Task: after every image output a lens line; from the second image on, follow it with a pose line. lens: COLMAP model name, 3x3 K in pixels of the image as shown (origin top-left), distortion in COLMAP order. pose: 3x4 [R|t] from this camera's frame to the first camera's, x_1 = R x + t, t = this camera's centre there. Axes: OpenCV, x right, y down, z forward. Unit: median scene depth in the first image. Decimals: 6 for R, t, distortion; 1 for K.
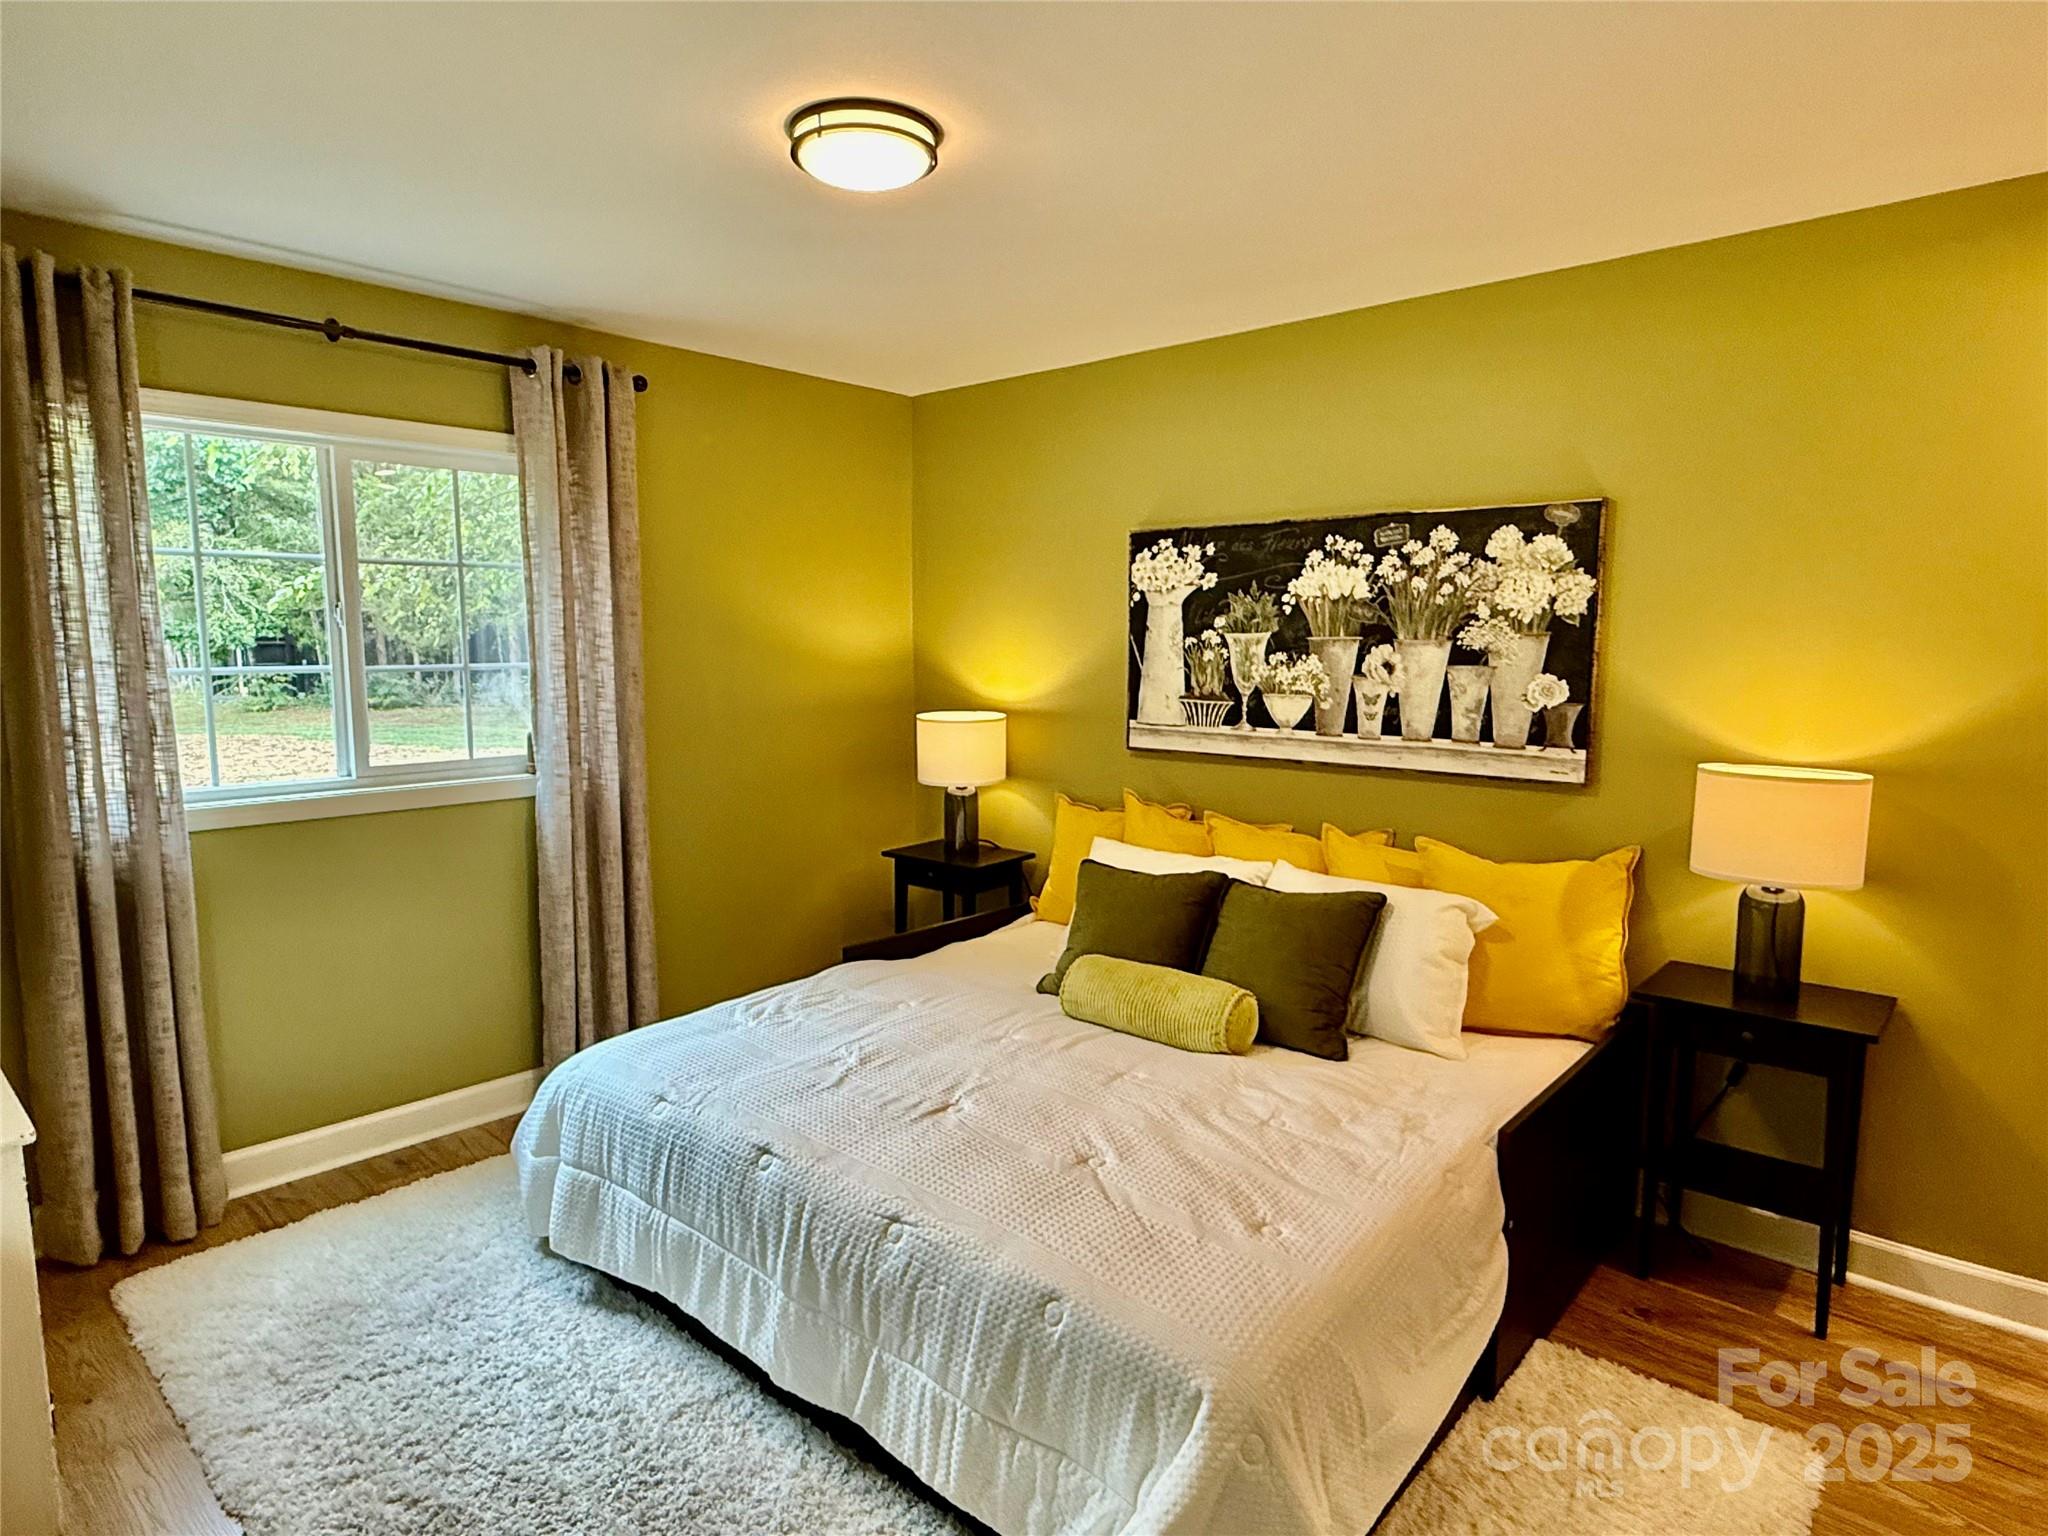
lens RADIAL K [[1174.1, 0, 1015.5], [0, 1174.1, 772.0], [0, 0, 1]] dist [0.001670, 0.002698]
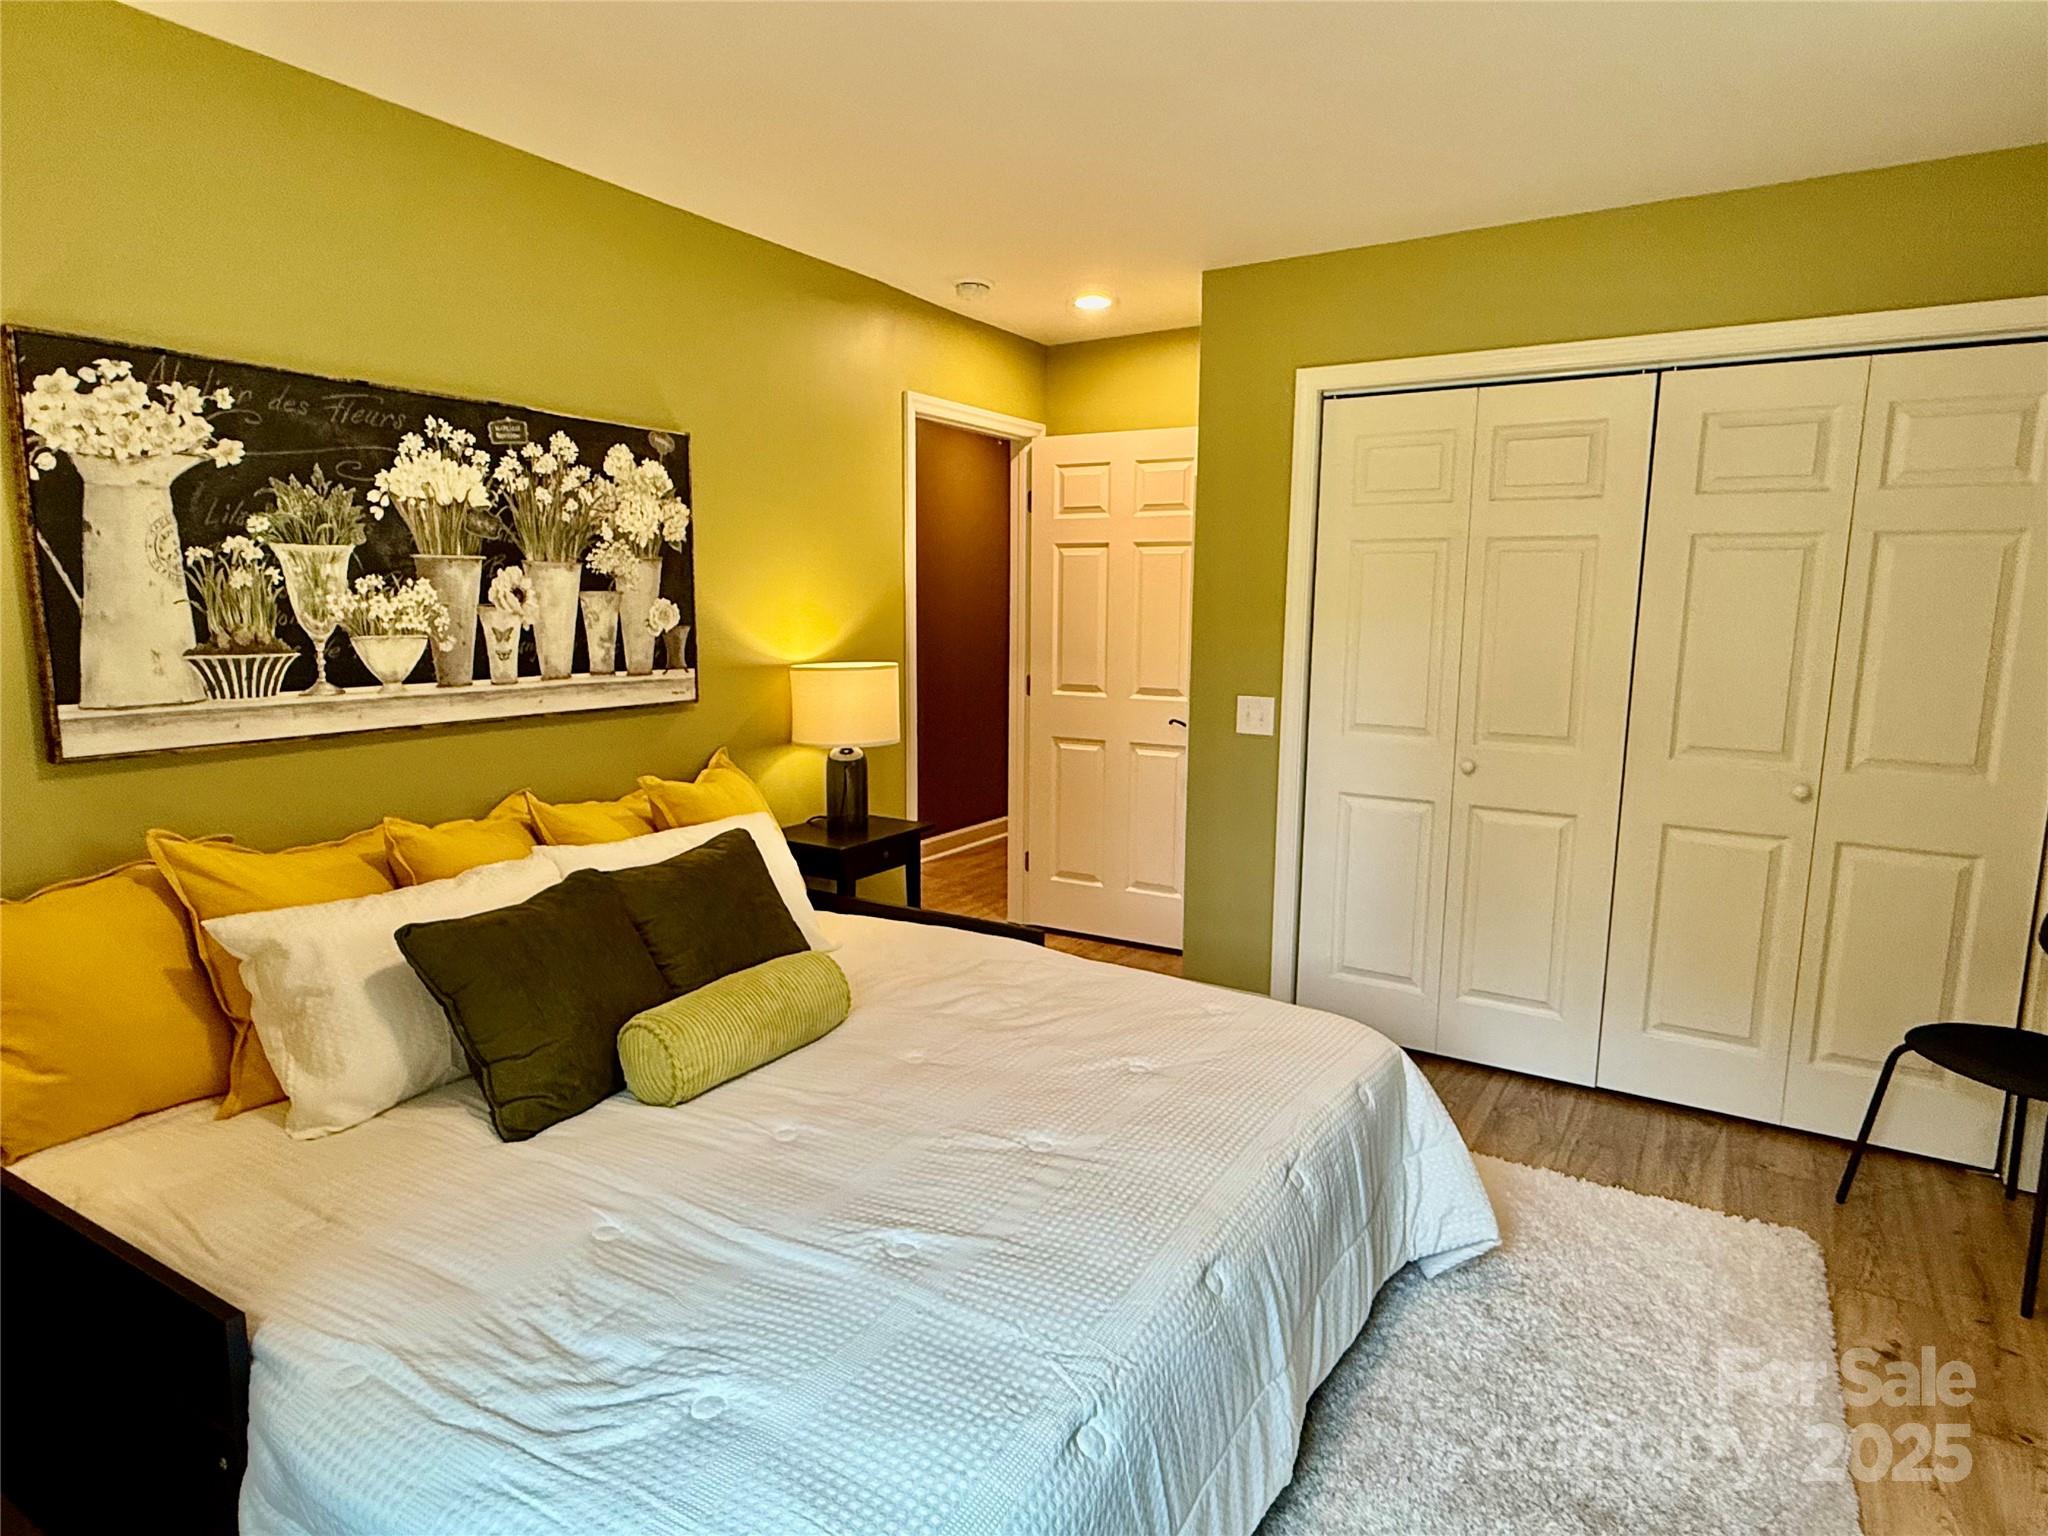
lens RADIAL K [[1174.1, 0, 1006.3], [0, 1174.1, 765.7], [0, 0, 1]] dist [0.001670, 0.002698]
pose [[-0.180033, -0.143827, 0.973089, -0.556434], [0.106837, 0.980541, 0.164695, -0.068966], [-0.977841, 0.133613, -0.161164, 0.798141]]
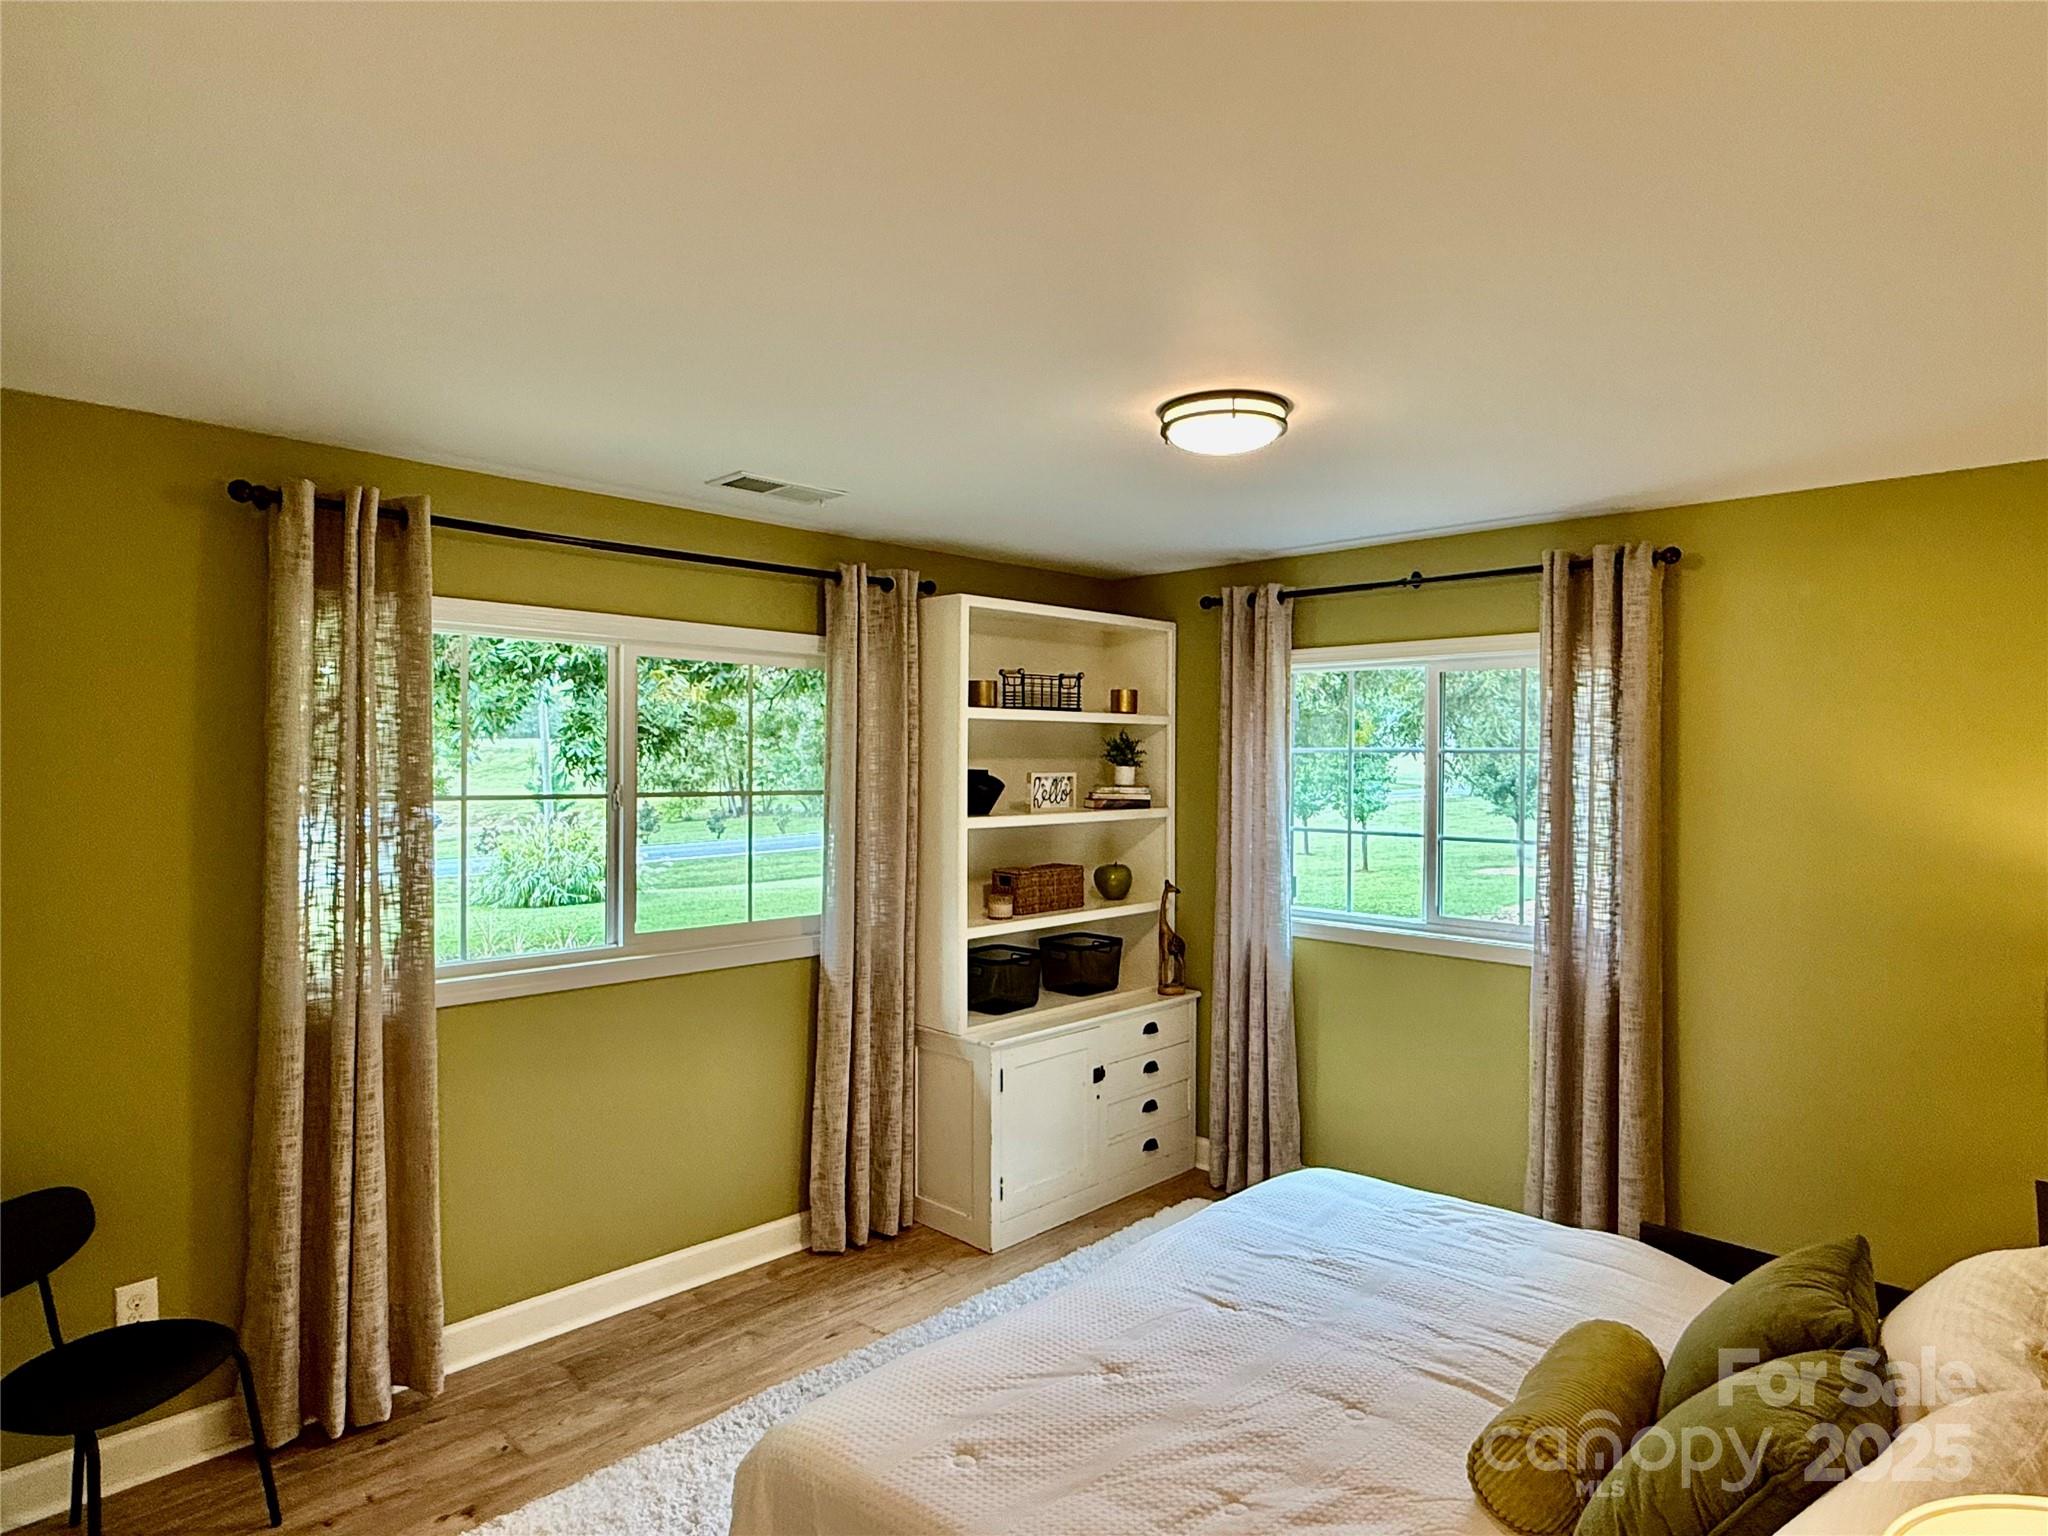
lens RADIAL K [[1174.1, 0, 1022.5], [0, 1174.1, 768.9], [0, 0, 1]] dist [0.001670, 0.002698]
pose [[-0.028334, 0.007613, -0.999570, 0.678502], [-0.127026, 0.991837, 0.011154, -0.114242], [0.991495, 0.127287, -0.027136, 0.569423]]
